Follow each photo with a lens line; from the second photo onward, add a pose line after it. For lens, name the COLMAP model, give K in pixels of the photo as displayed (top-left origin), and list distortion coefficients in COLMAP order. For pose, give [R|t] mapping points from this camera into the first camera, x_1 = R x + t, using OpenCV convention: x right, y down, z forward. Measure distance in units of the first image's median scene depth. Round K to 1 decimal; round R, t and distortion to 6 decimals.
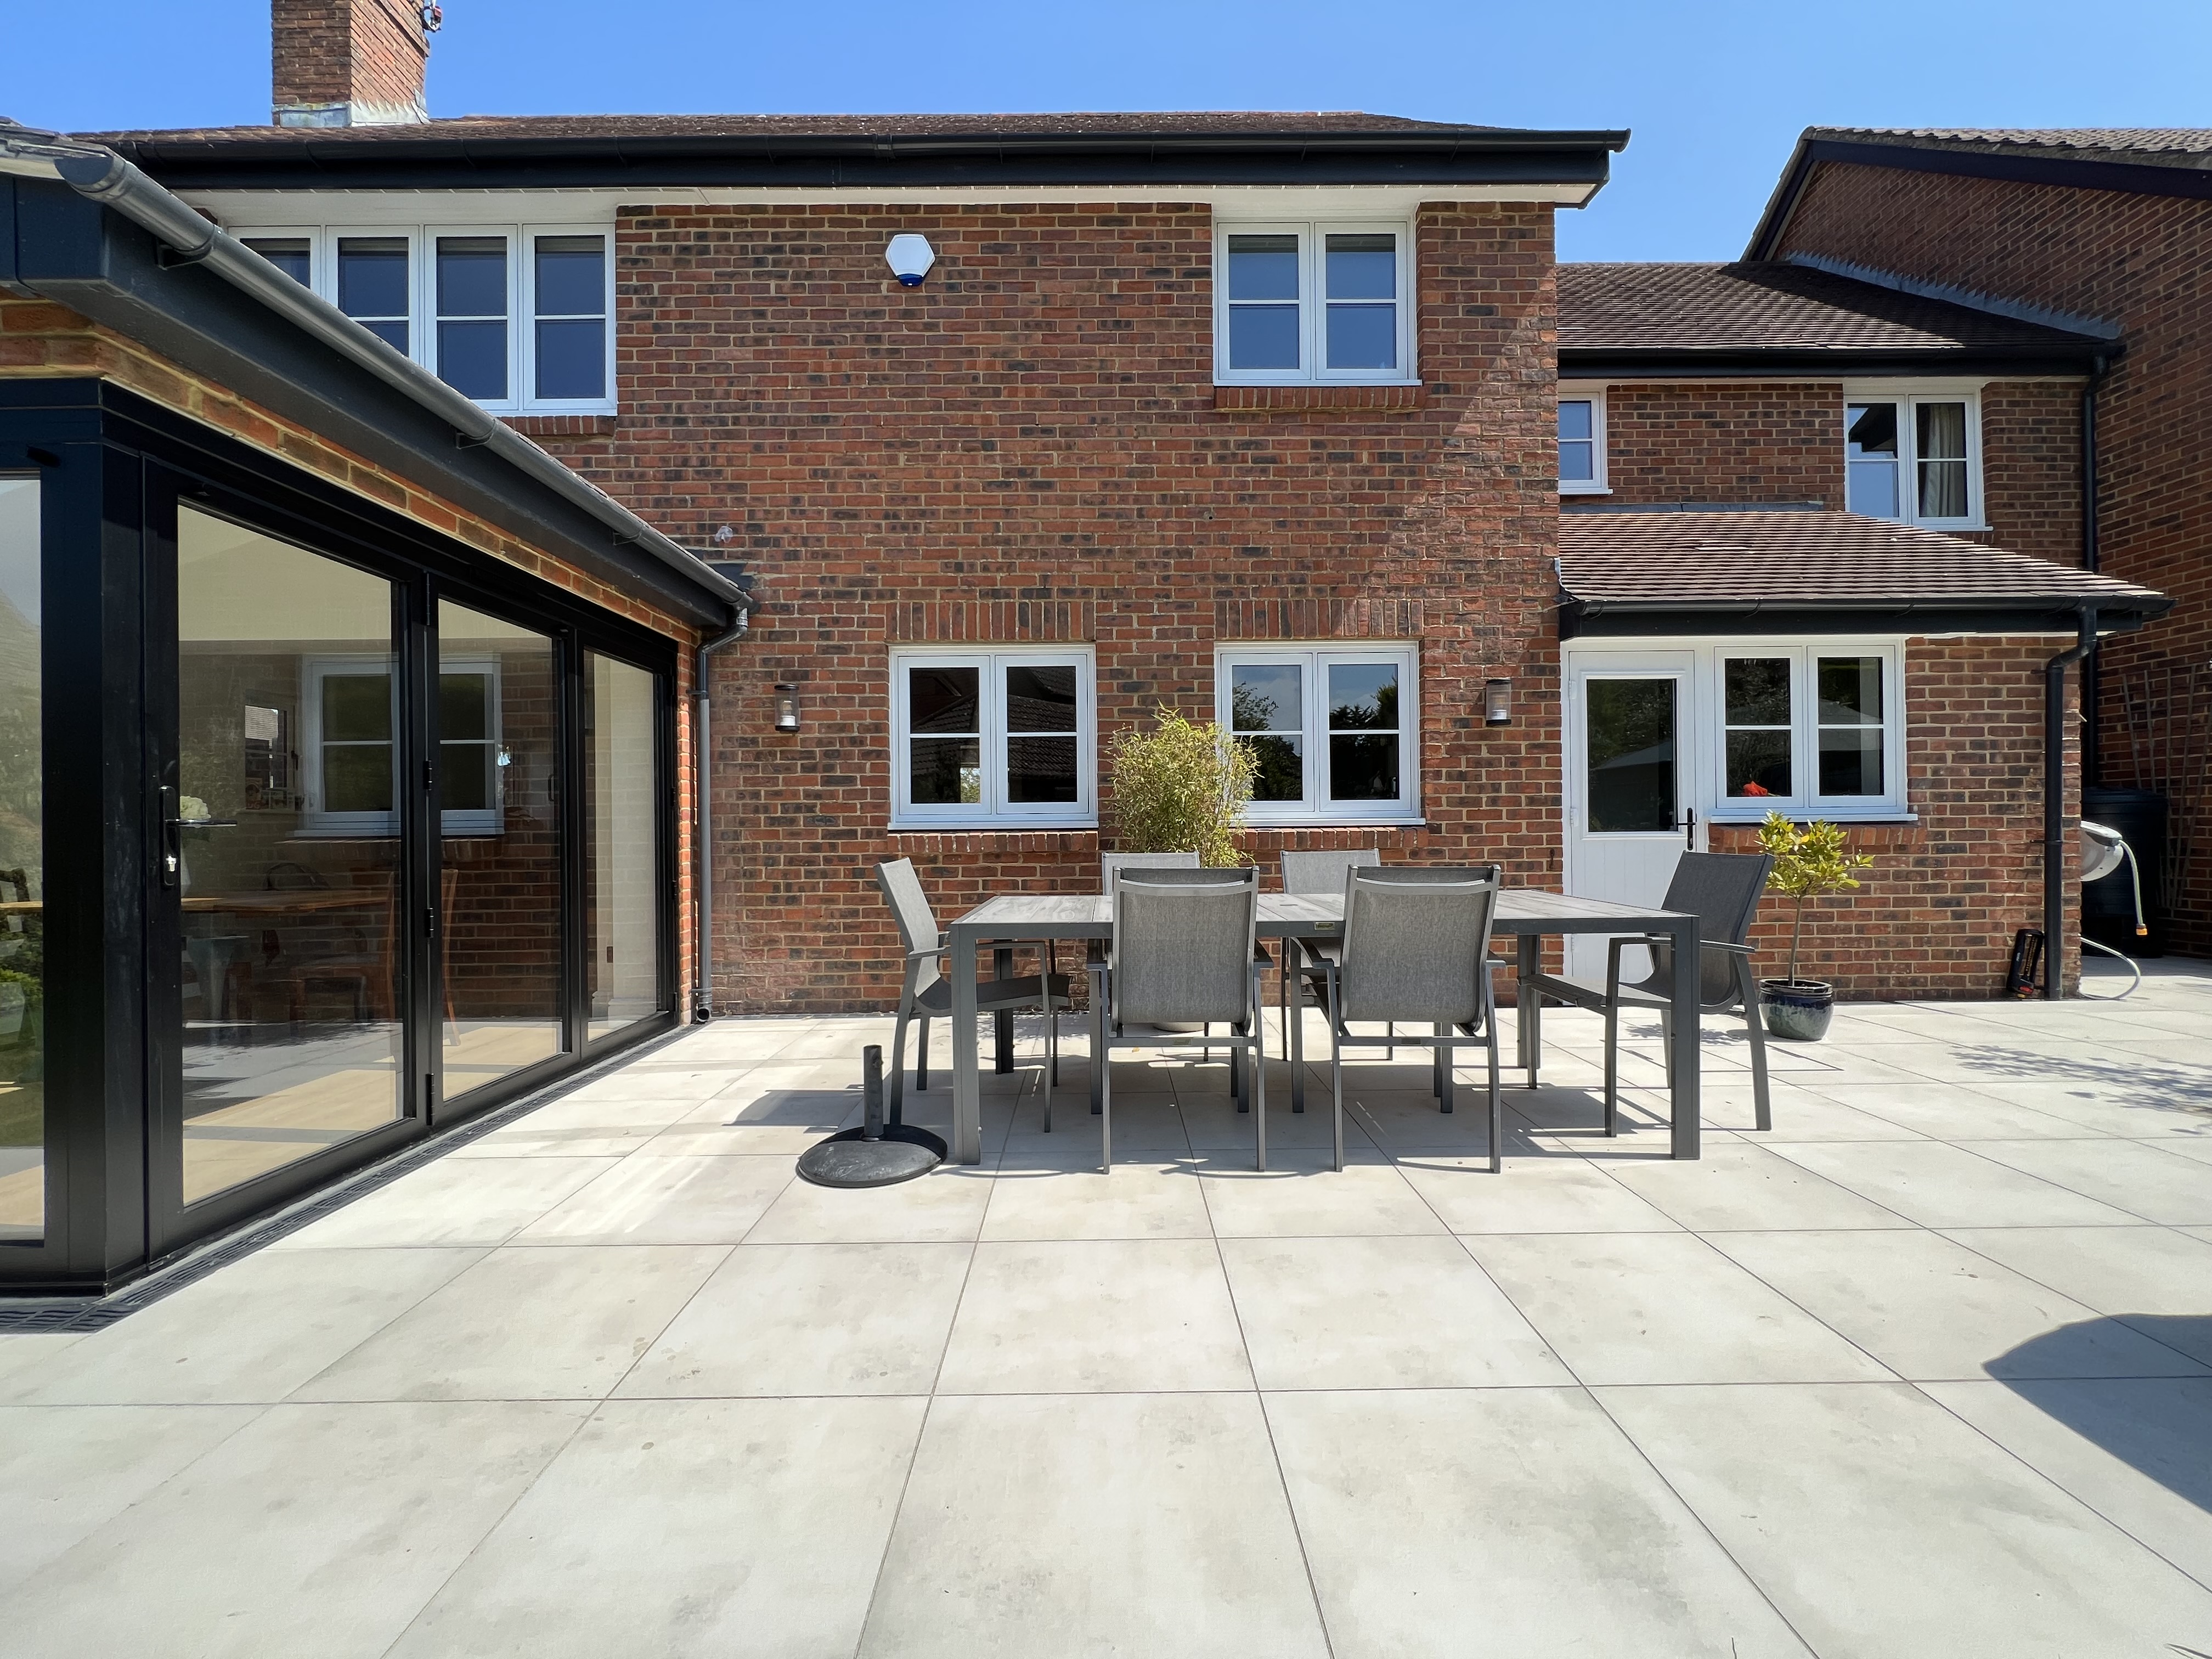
lens RADIAL K [[884.8, 0, 1104.5], [0, 884.8, 830.4], [0, 0, 1]] dist [-0.001662, 0.000245]
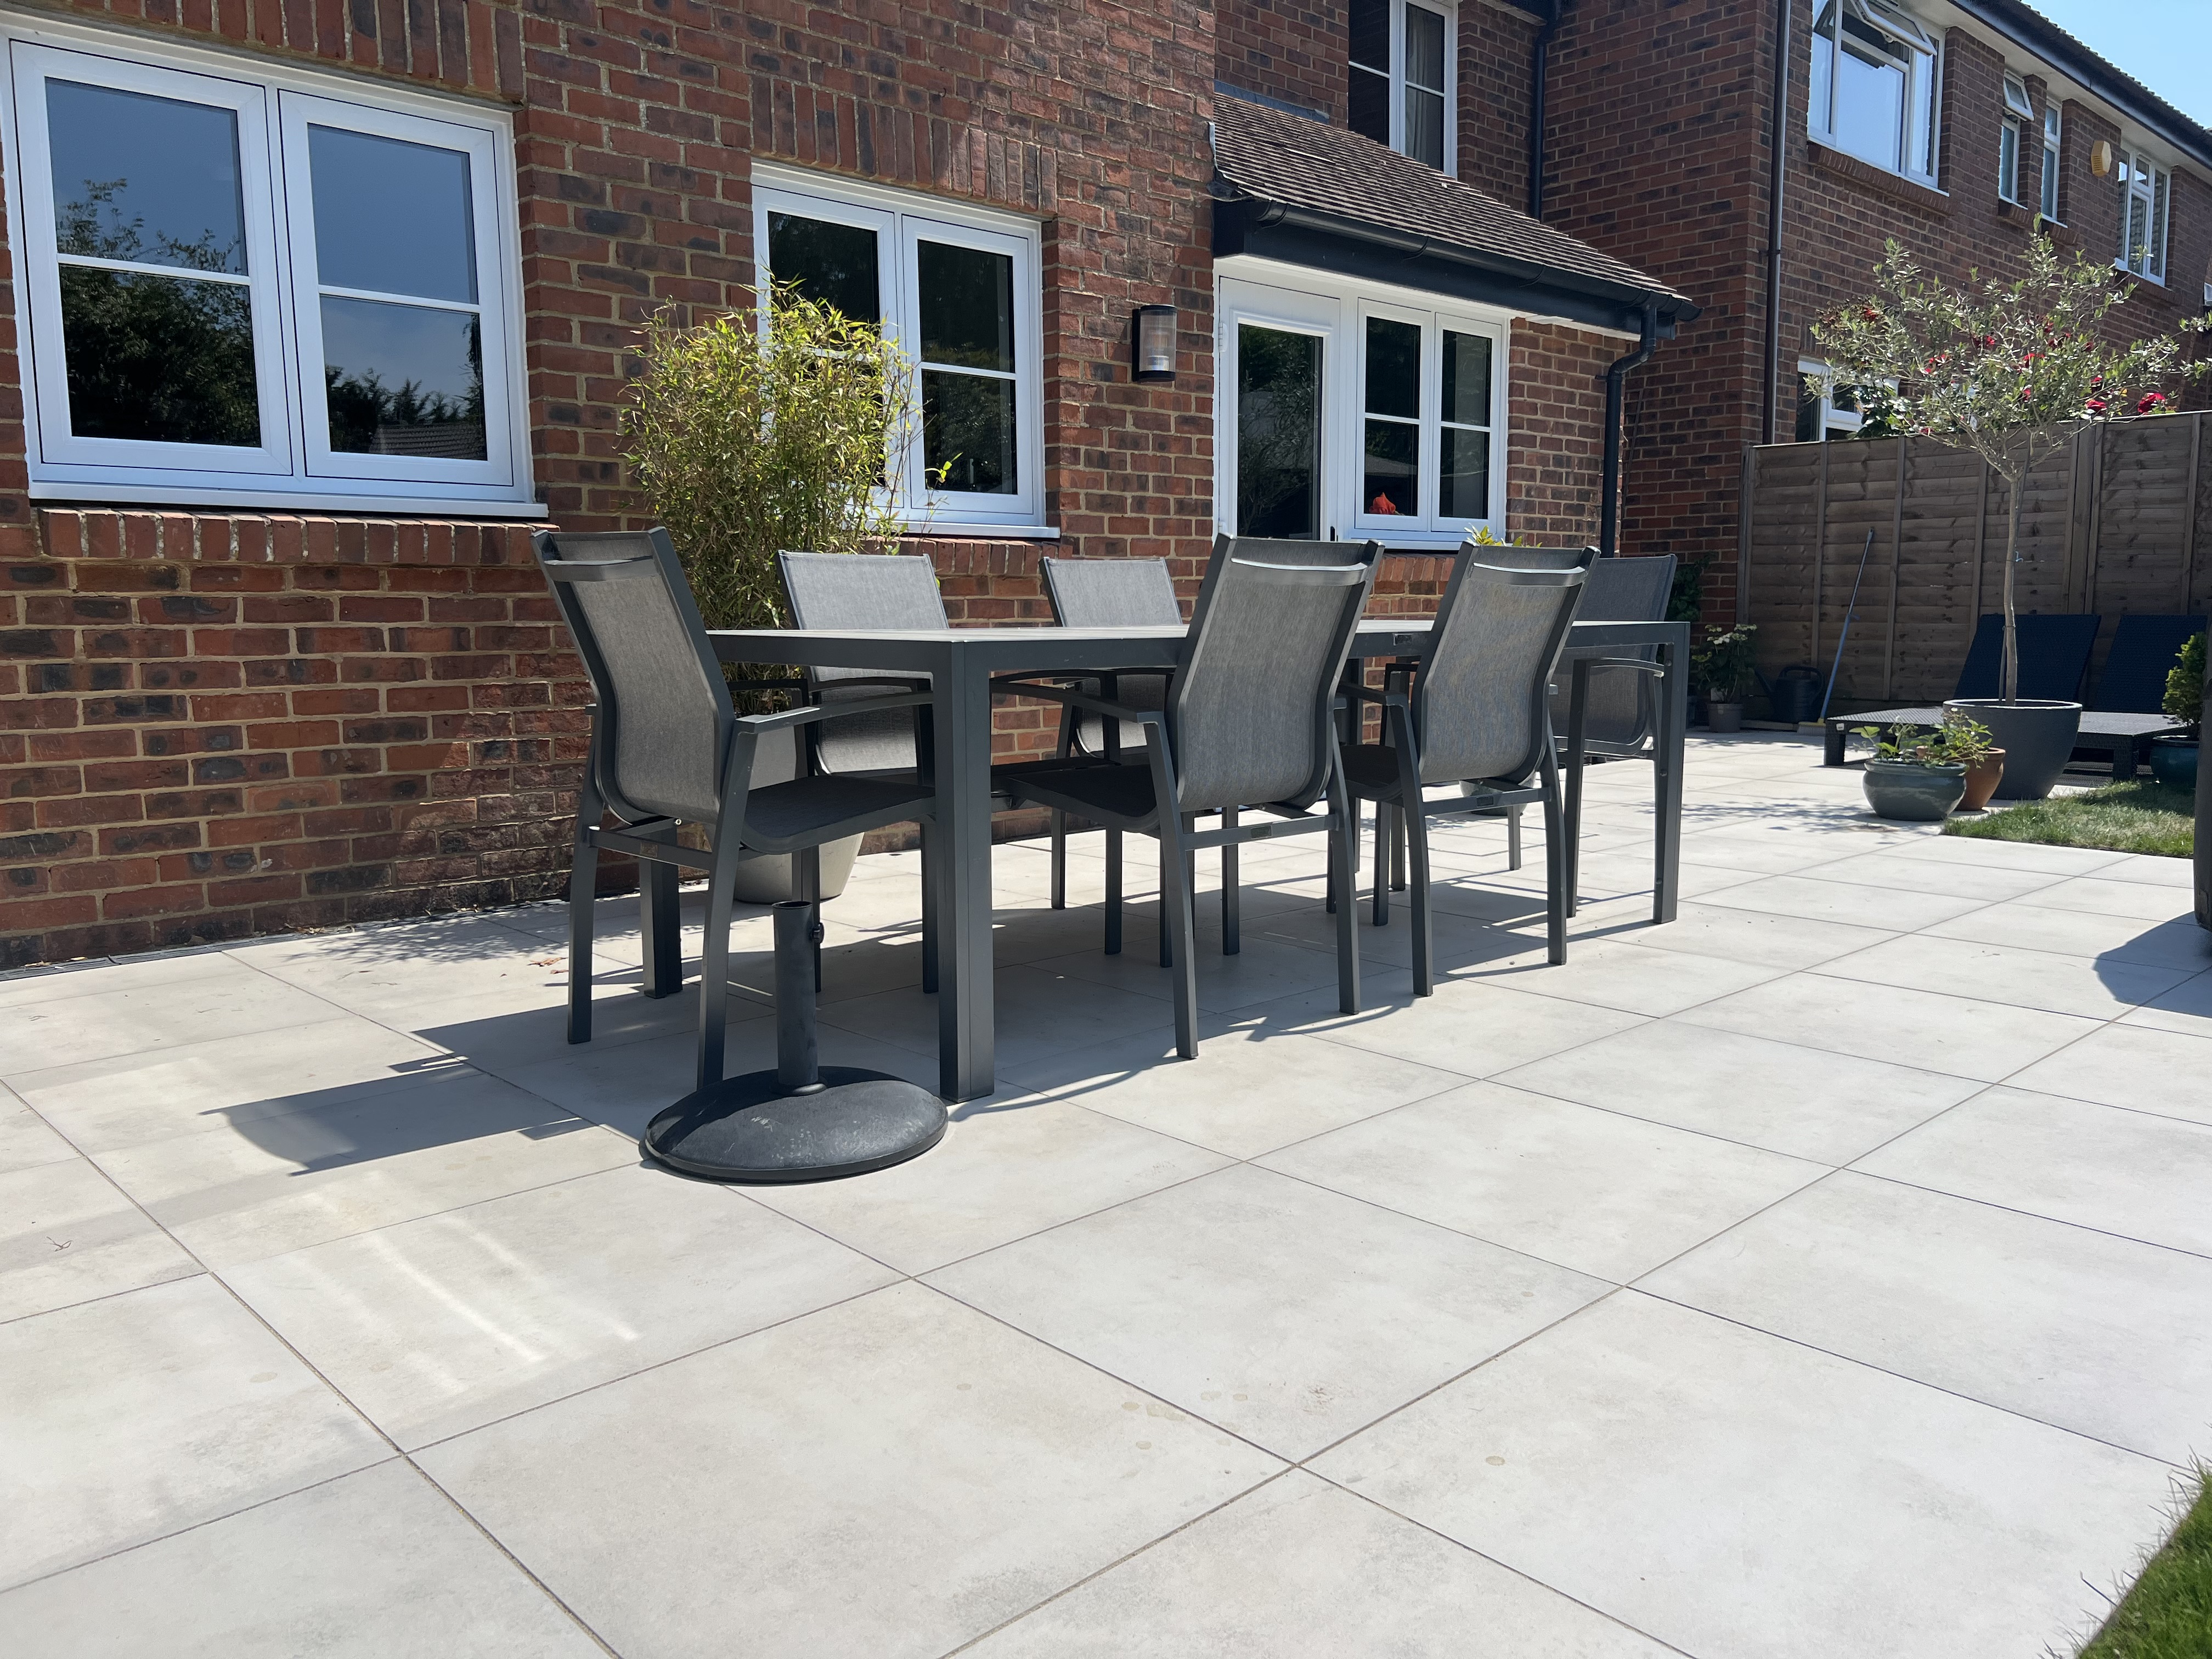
lens RADIAL K [[1663.6, 0, 1104.3], [0, 1663.6, 806.8], [0, 0, 1]] dist [0.052149, -0.054195]
pose [[0.729626, -0.075769, 0.679635, -0.412935], [-0.000159, 0.993824, 0.110967, 0.051368], [-0.683846, -0.081072, 0.725108, 0.130907]]
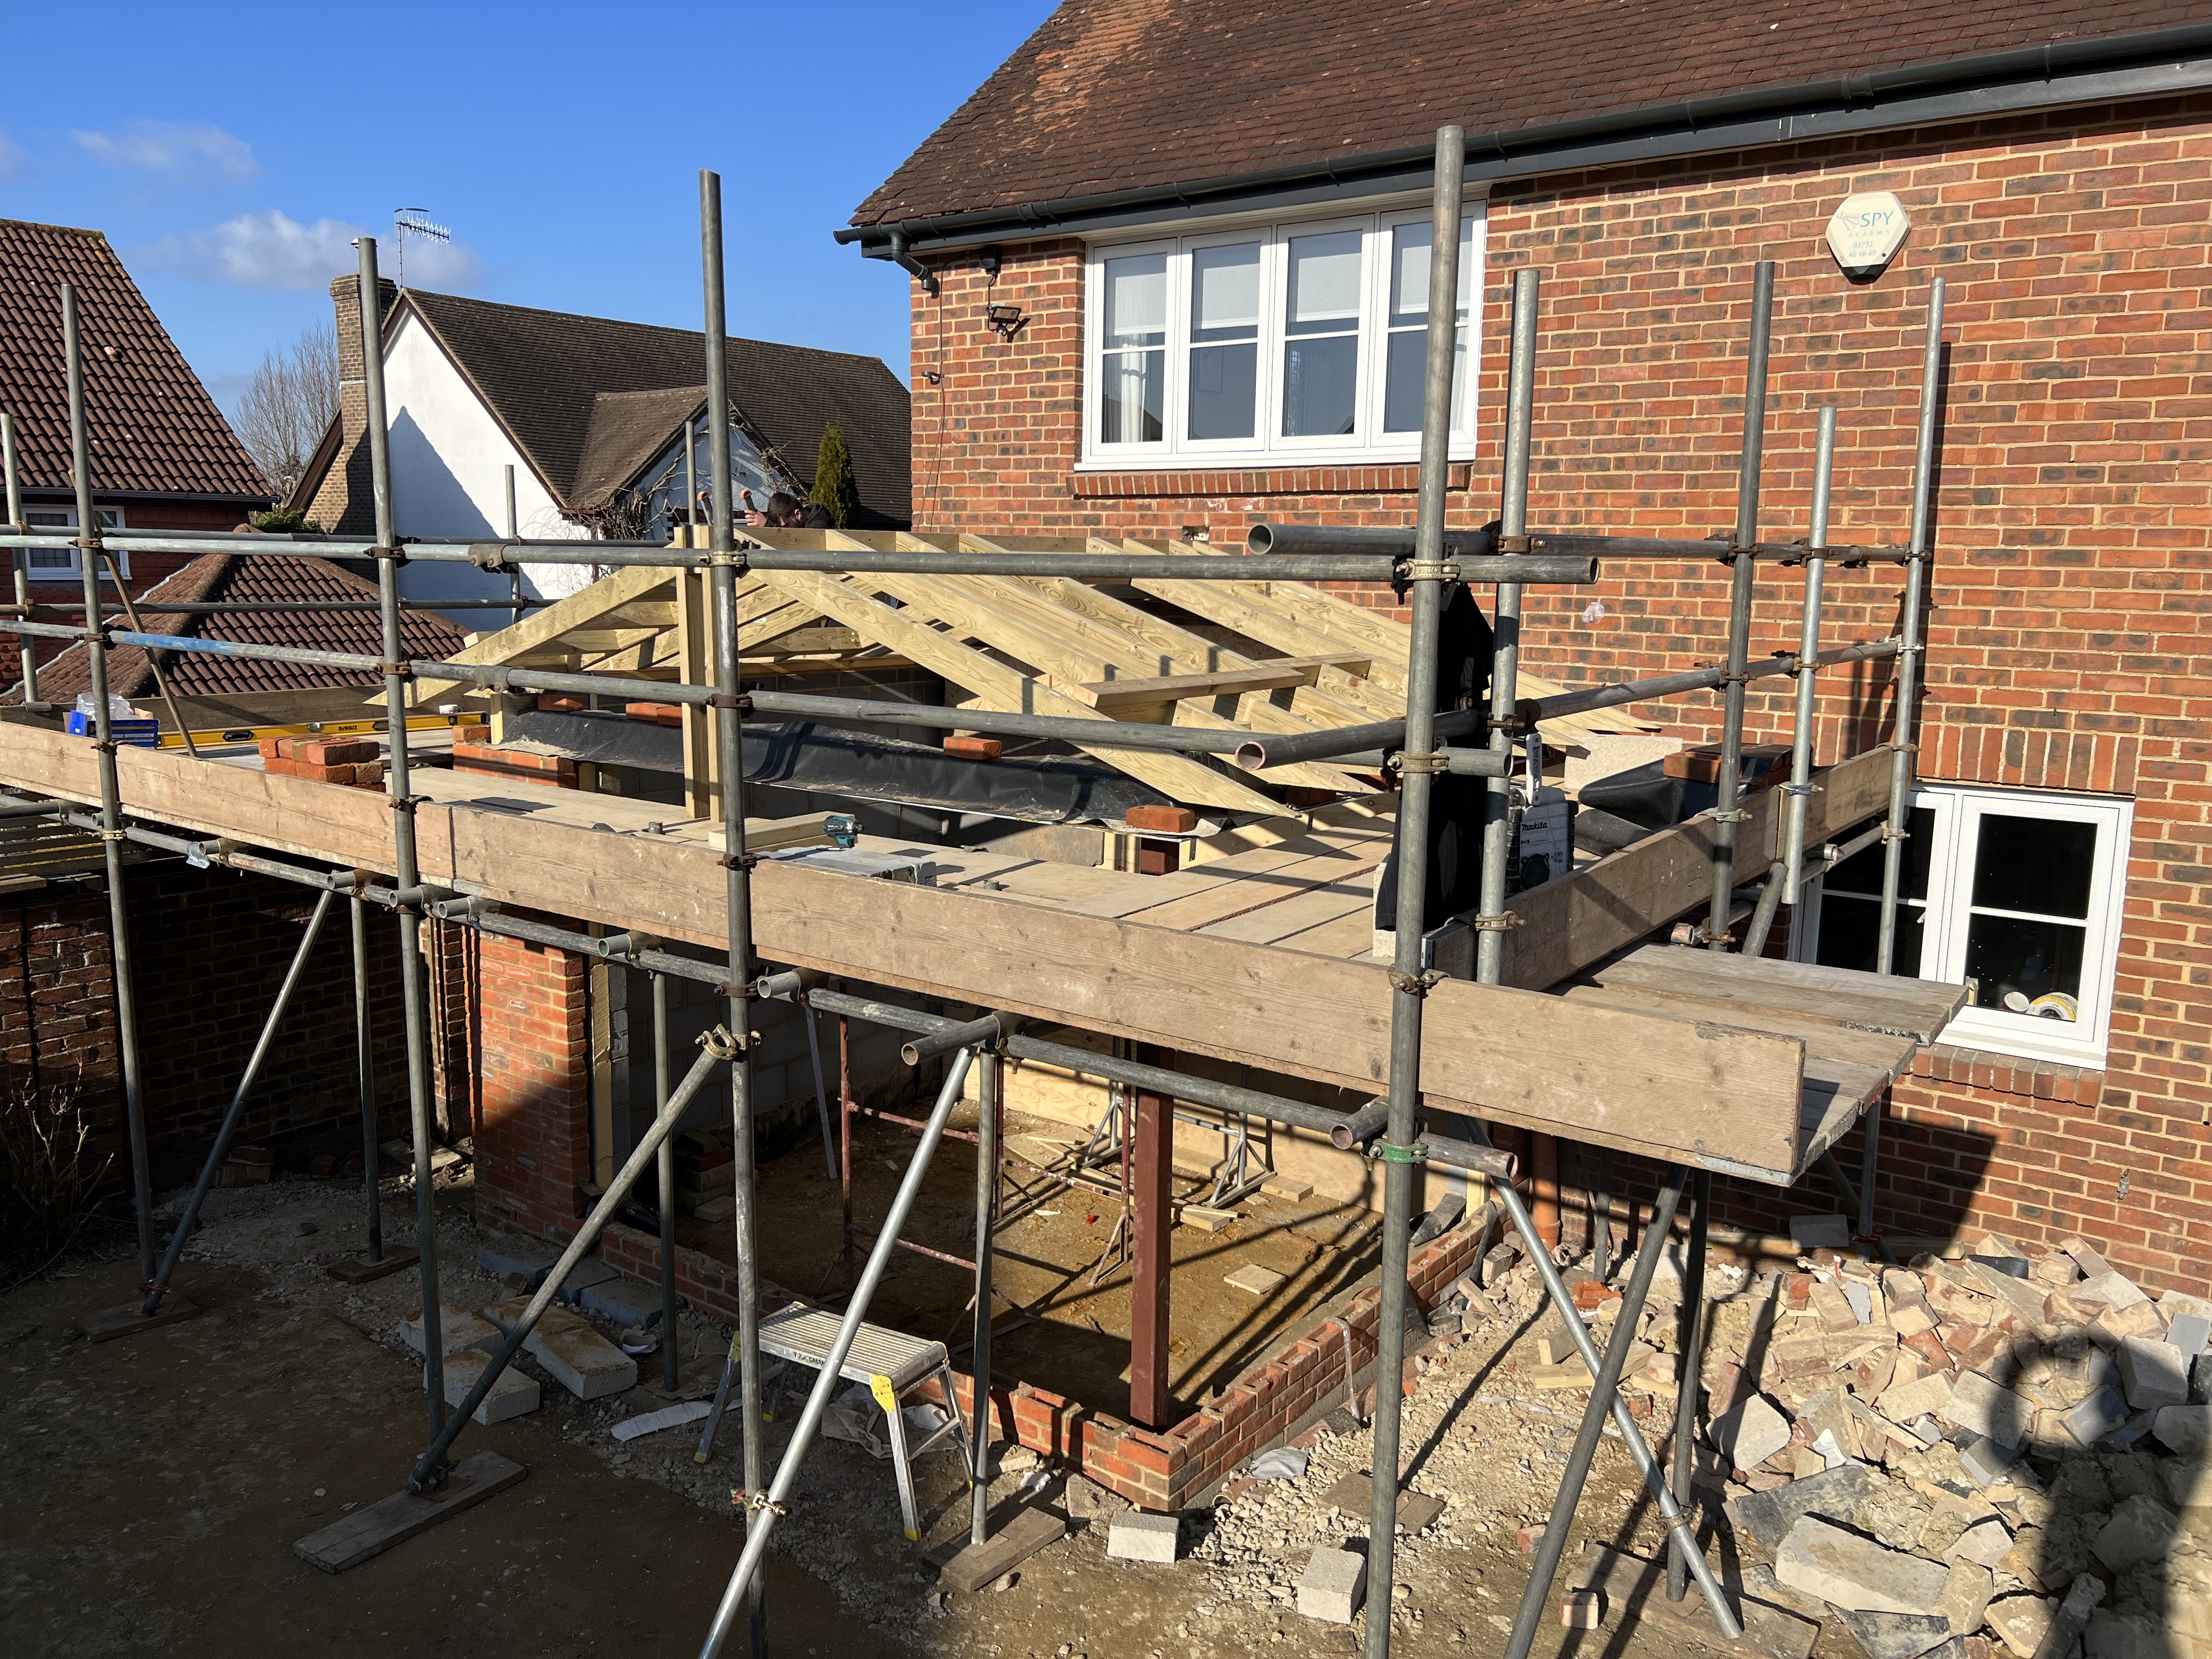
lens RADIAL K [[1663.6, 0, 1099.4], [0, 1663.6, 817.8], [0, 0, 1]] dist [0.052149, -0.054195]
pose [[0.795299, 0.116521, -0.594914, 0.124104], [-0.018079, 0.985476, 0.168848, -0.397208], [0.605948, -0.123529, 0.785855, -0.452759]]
